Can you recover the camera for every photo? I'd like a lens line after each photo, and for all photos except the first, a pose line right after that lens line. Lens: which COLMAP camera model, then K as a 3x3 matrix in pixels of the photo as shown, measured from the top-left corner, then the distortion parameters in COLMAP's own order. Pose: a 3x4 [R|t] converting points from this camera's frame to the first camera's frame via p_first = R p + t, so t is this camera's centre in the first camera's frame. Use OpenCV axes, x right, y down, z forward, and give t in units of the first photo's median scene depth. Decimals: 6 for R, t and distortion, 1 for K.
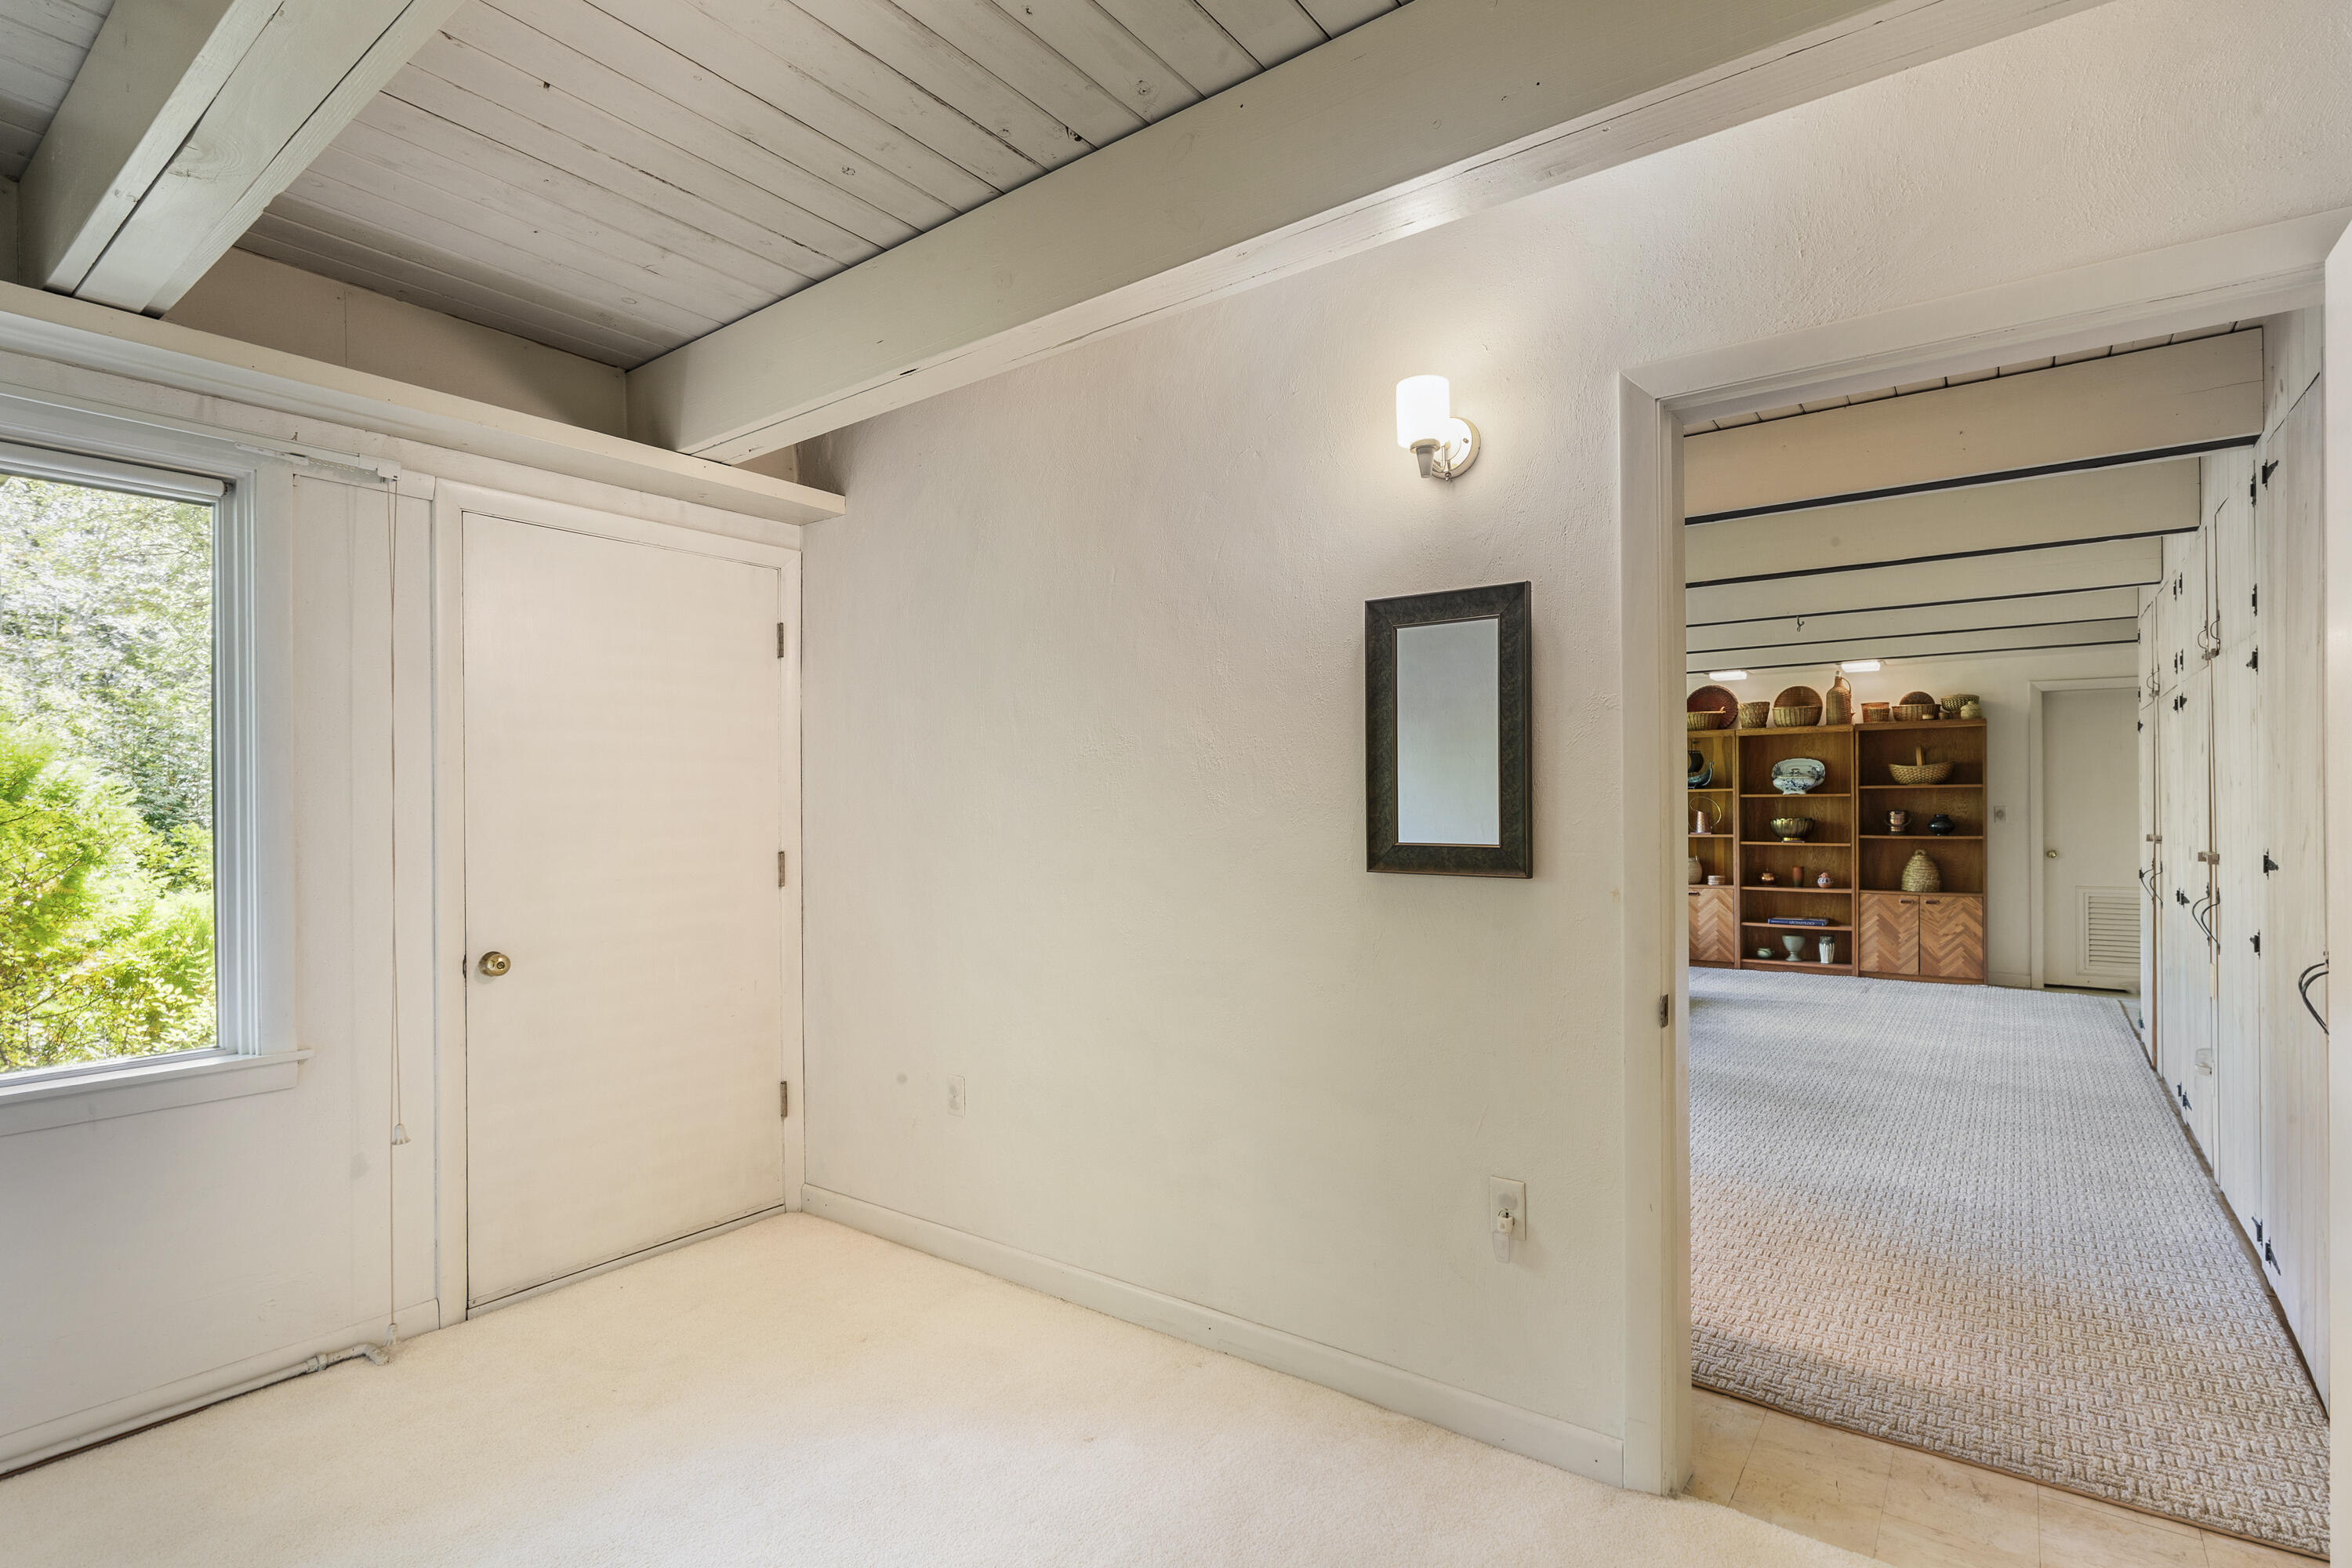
lens RADIAL K [[1101.6, 0, 1198.4], [0, 1101.6, 811.8], [0, 0, 1]] dist [-0.000381, 0.000117]
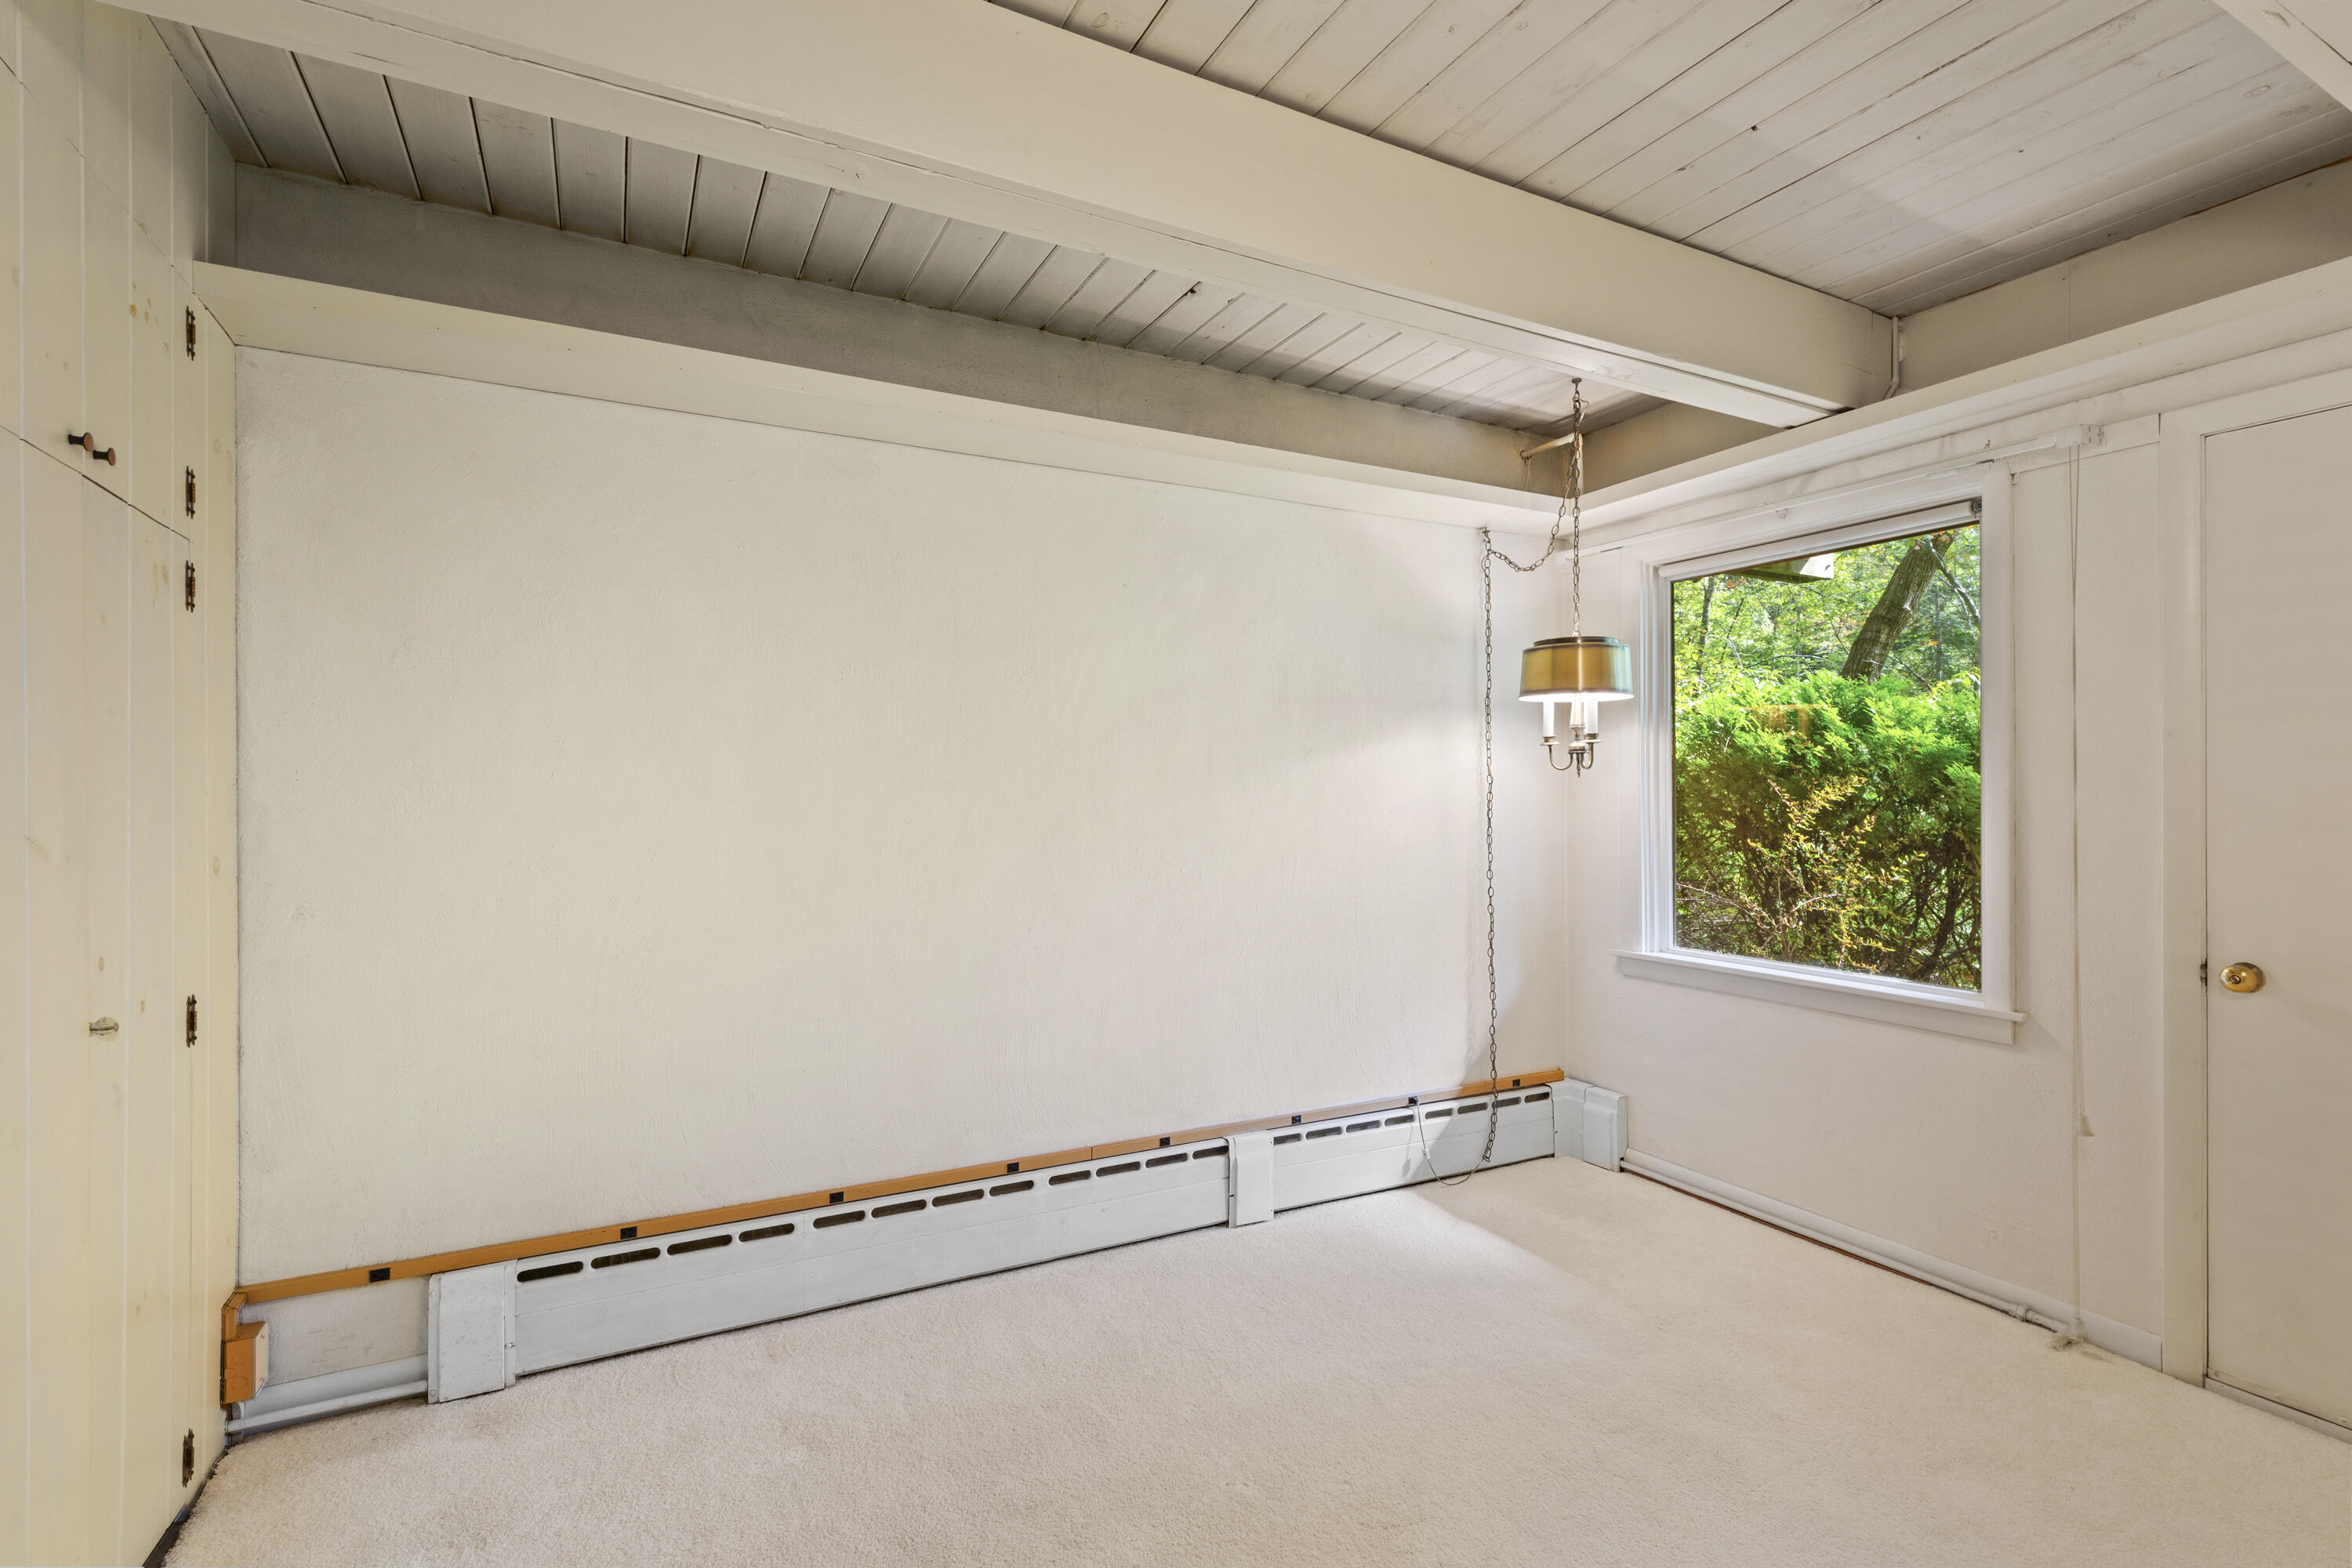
lens RADIAL K [[1101.6, 0, 1227.5], [0, 1101.6, 794.2], [0, 0, 1]] dist [-0.000381, 0.000117]
pose [[-0.422239, 0.002939, -0.906480, 0.513439], [-0.011087, 0.999903, 0.008406, -0.009159], [0.906417, 0.013599, -0.422166, 0.748627]]
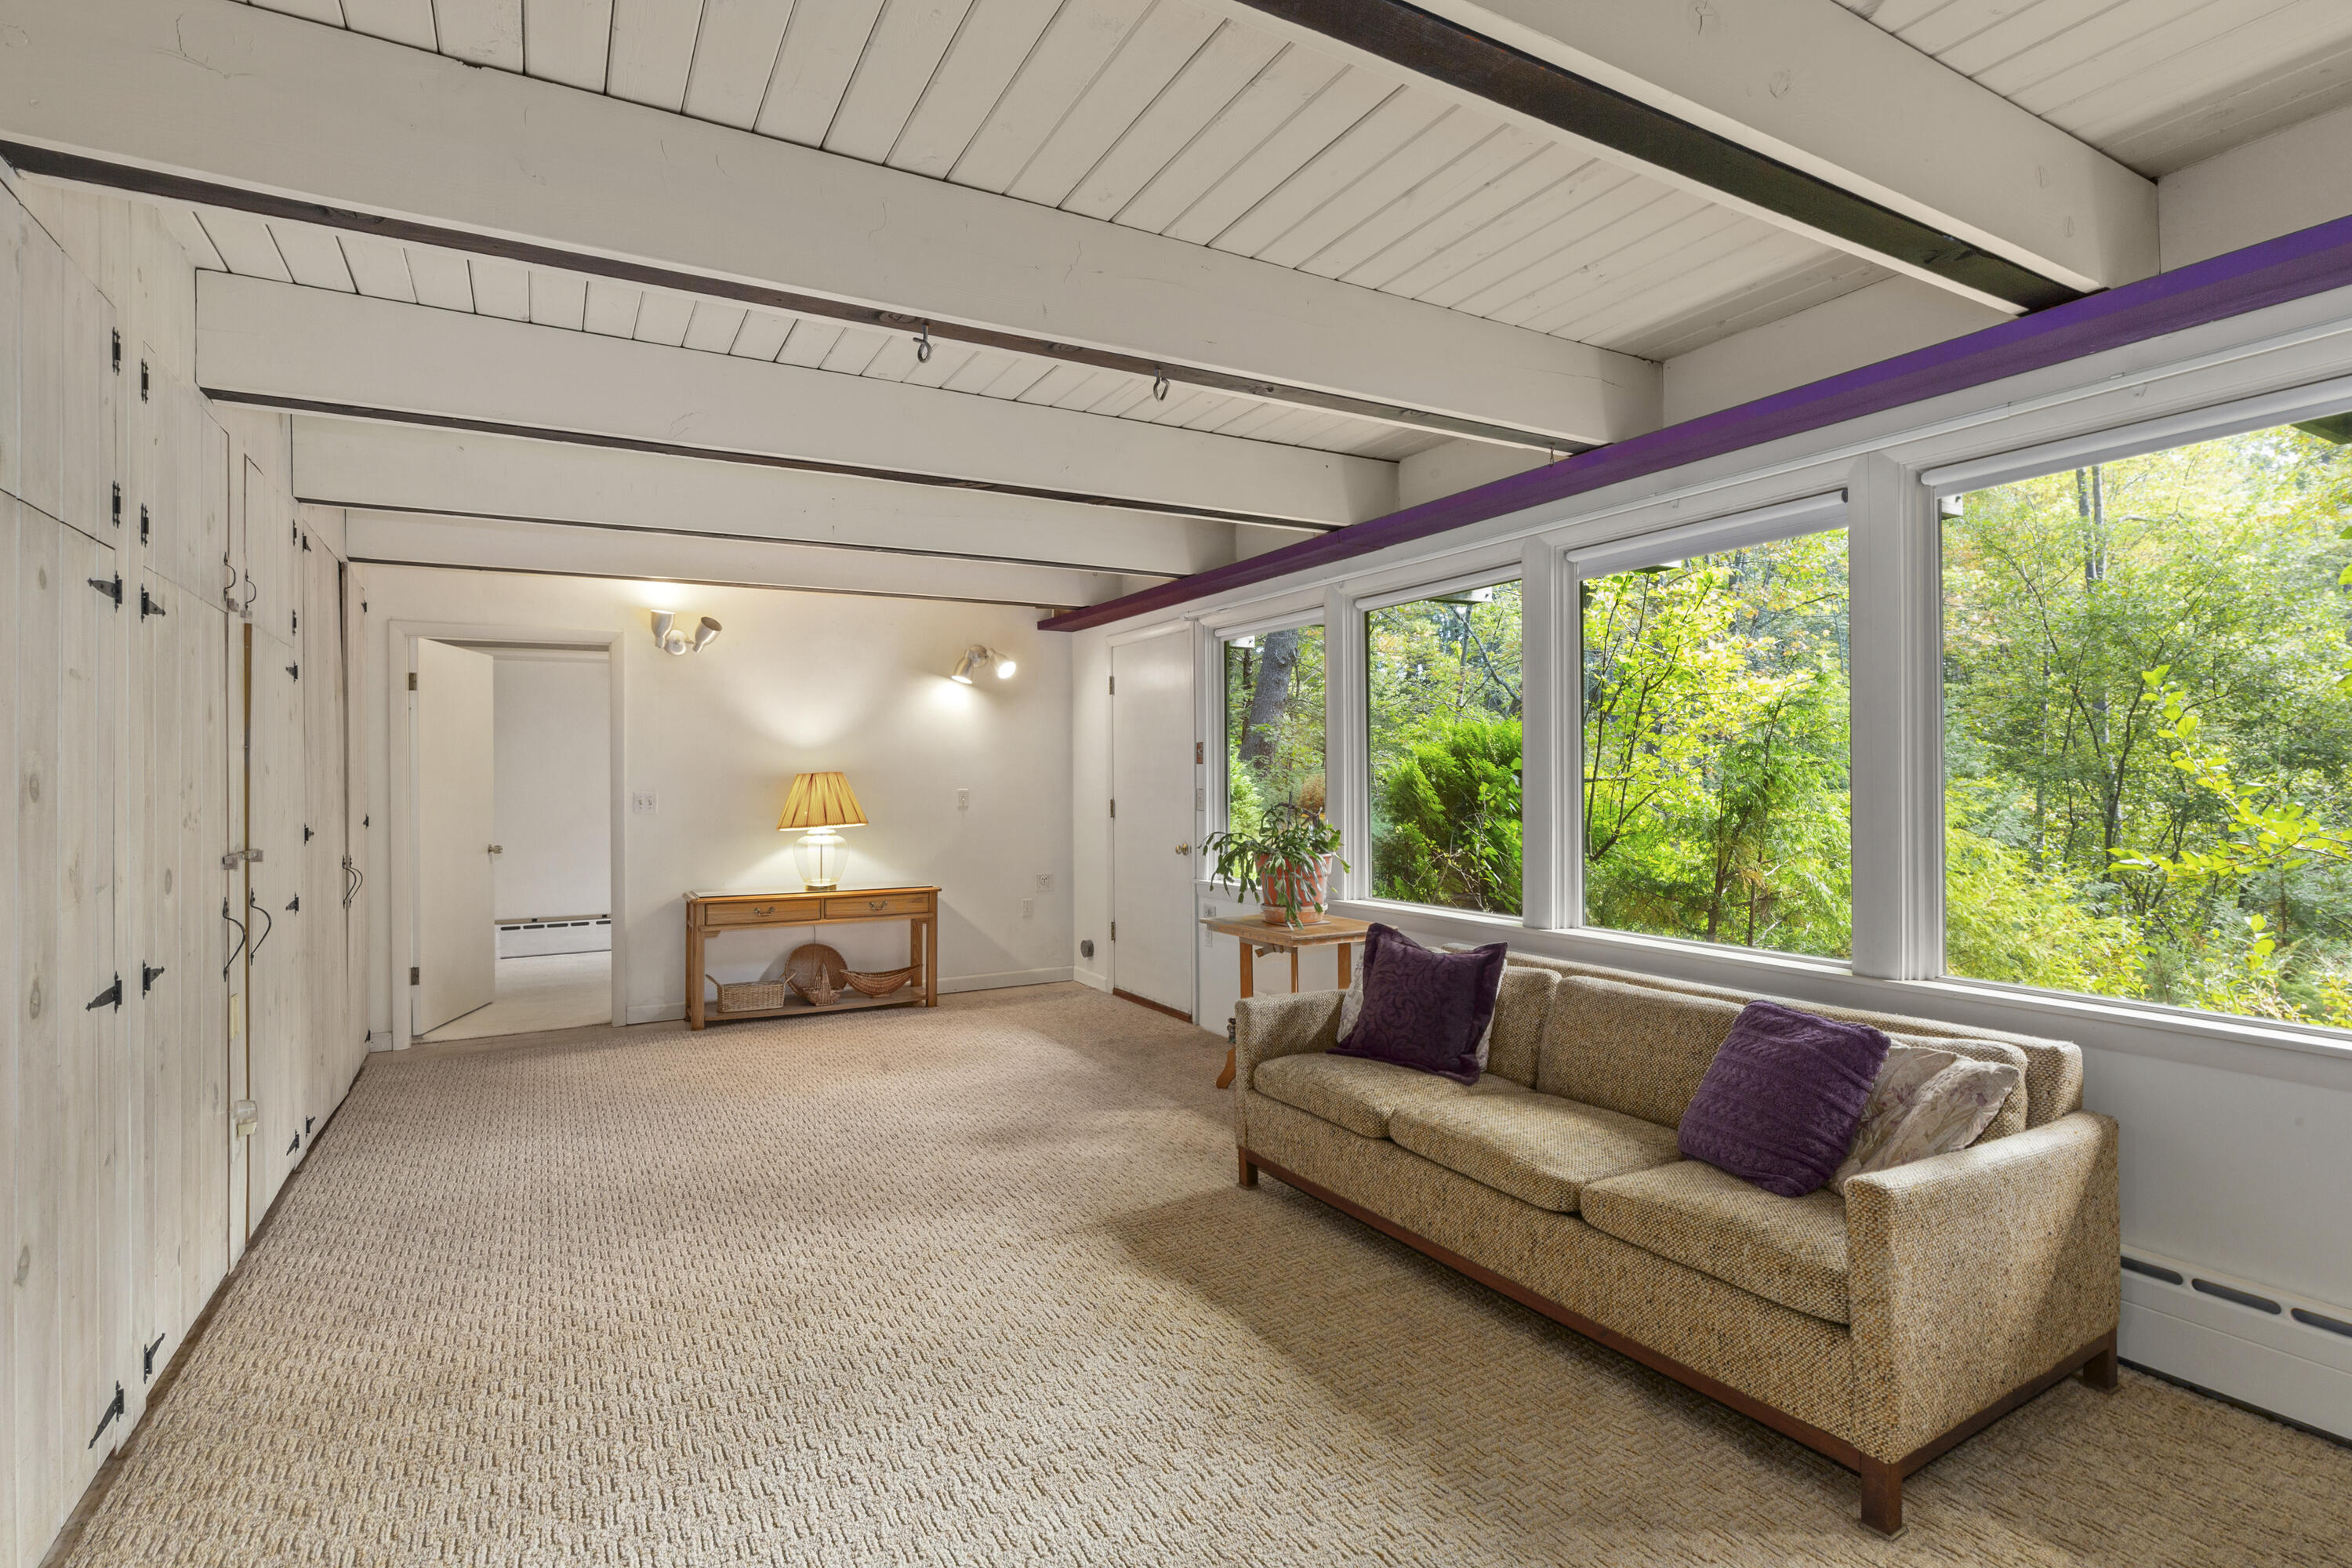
lens RADIAL K [[1101.6, 0, 1168.0], [0, 1101.6, 776.9], [0, 0, 1]] dist [-0.000381, 0.000117]
pose [[-0.410261, 0.005241, -0.911953, 0.529339], [0.004383, 0.999983, 0.003775, -0.009246], [0.911958, -0.002448, -0.410277, 0.770921]]
